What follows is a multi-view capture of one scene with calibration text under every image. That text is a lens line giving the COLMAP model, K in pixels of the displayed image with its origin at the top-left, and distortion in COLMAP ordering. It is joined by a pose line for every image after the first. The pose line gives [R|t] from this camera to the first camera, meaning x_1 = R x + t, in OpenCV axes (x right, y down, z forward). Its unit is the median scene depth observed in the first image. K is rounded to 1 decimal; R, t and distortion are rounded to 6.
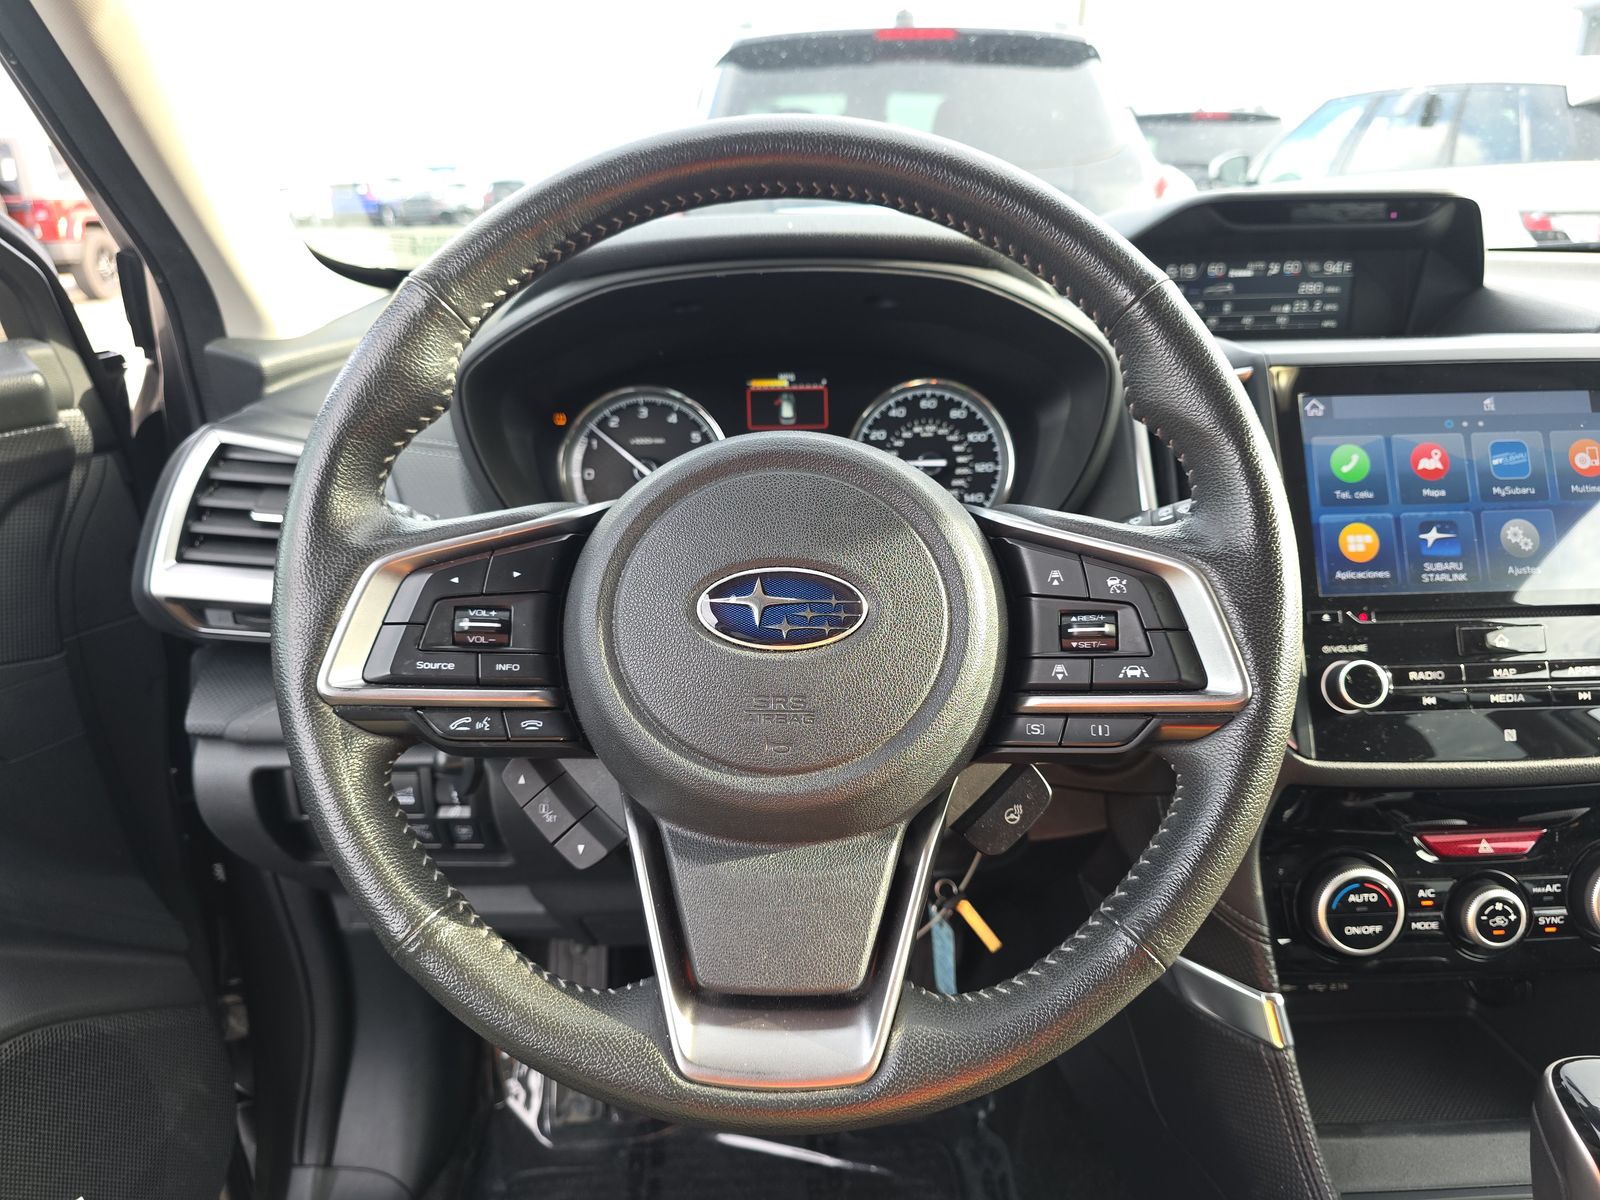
lens RADIAL K [[1068.8, 0, 794.7], [0, 1068.8, 599.8], [0, 0, 1]] dist [0.024151, -0.017084]
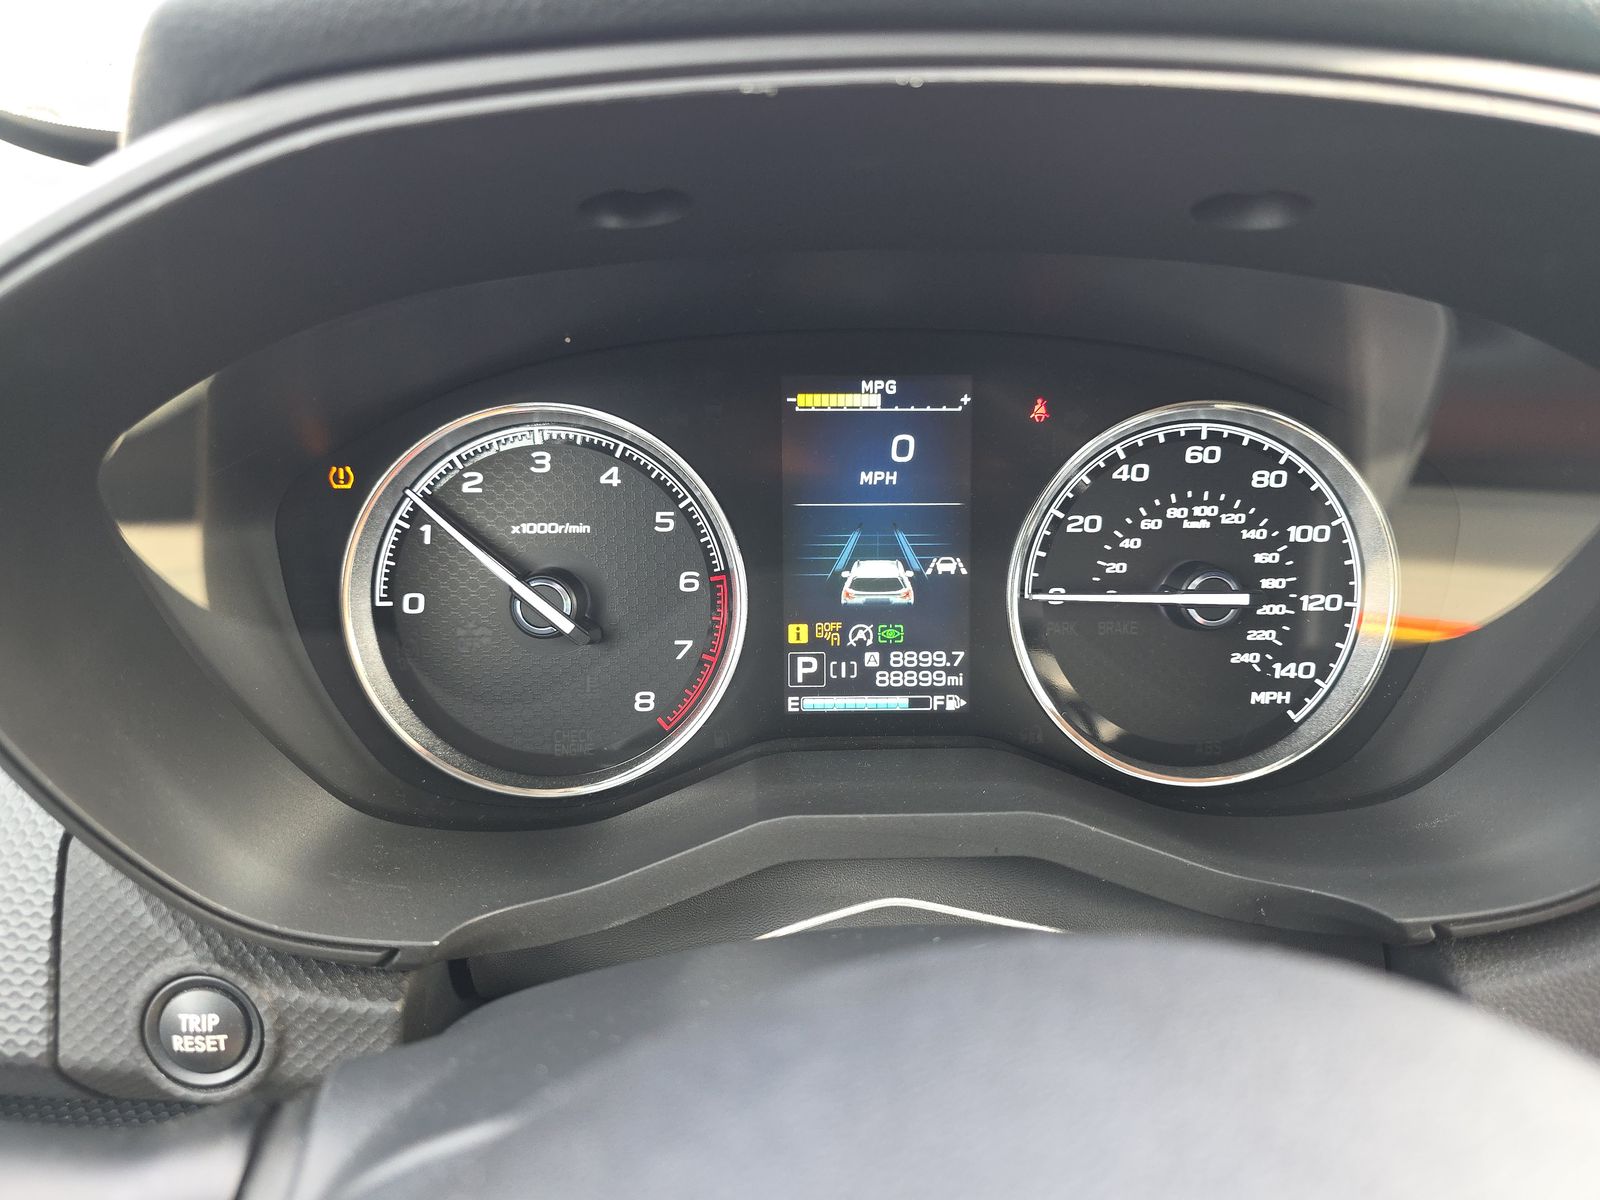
lens RADIAL K [[1068.8, 0, 804.0], [0, 1068.8, 592.1], [0, 0, 1]] dist [0.024151, -0.017084]
pose [[0.999410, 0.016367, 0.030186, -0.058858], [-0.018508, 0.997230, 0.072044, -0.187360], [-0.028924, -0.072560, 0.996945, 0.681410]]
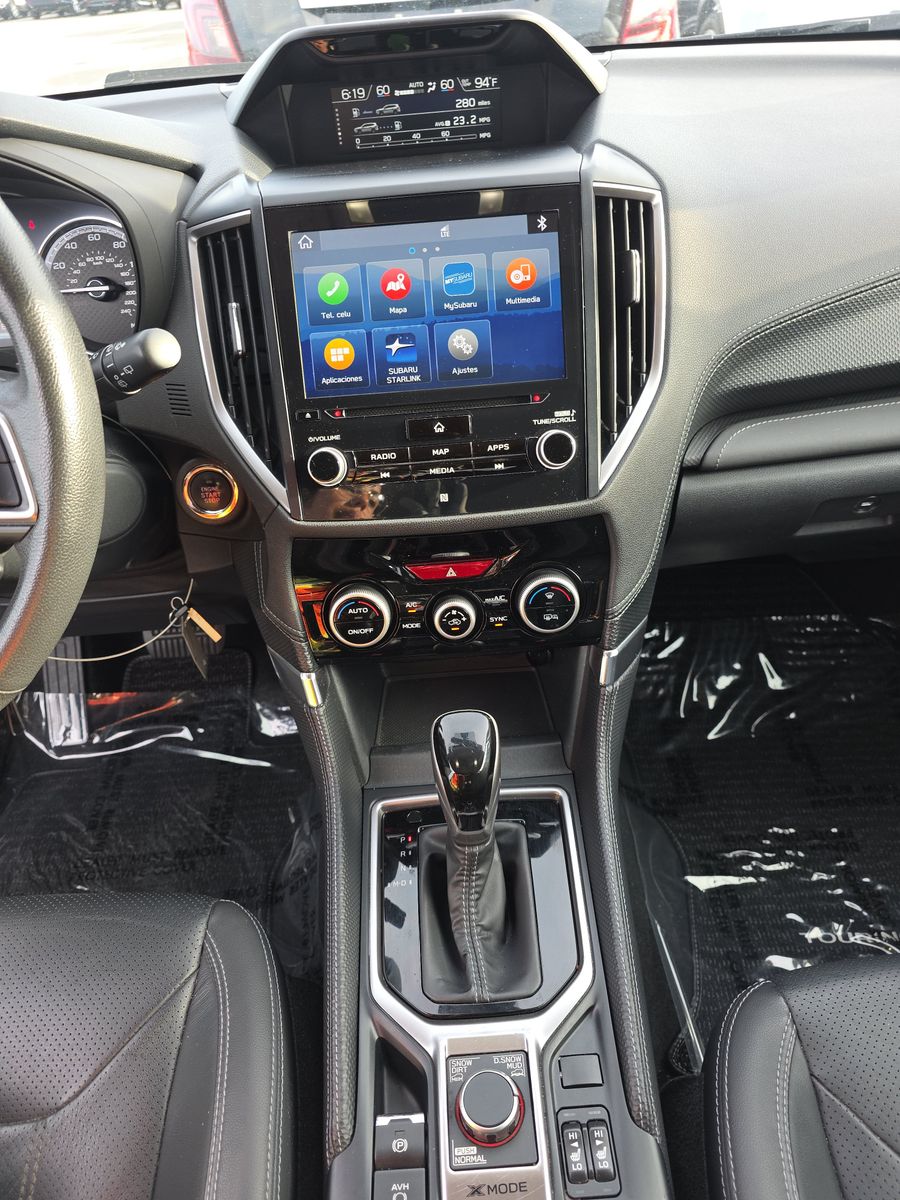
lens RADIAL K [[801.6, 0, 453.8], [0, 801.6, 592.9], [0, 0, 1]] dist [0.024151, -0.017084]
pose [[0.998770, -0.038539, -0.031201, 0.669515], [0.046222, 0.951402, 0.304464, -0.066793], [0.017951, -0.305531, 0.952013, -0.018630]]
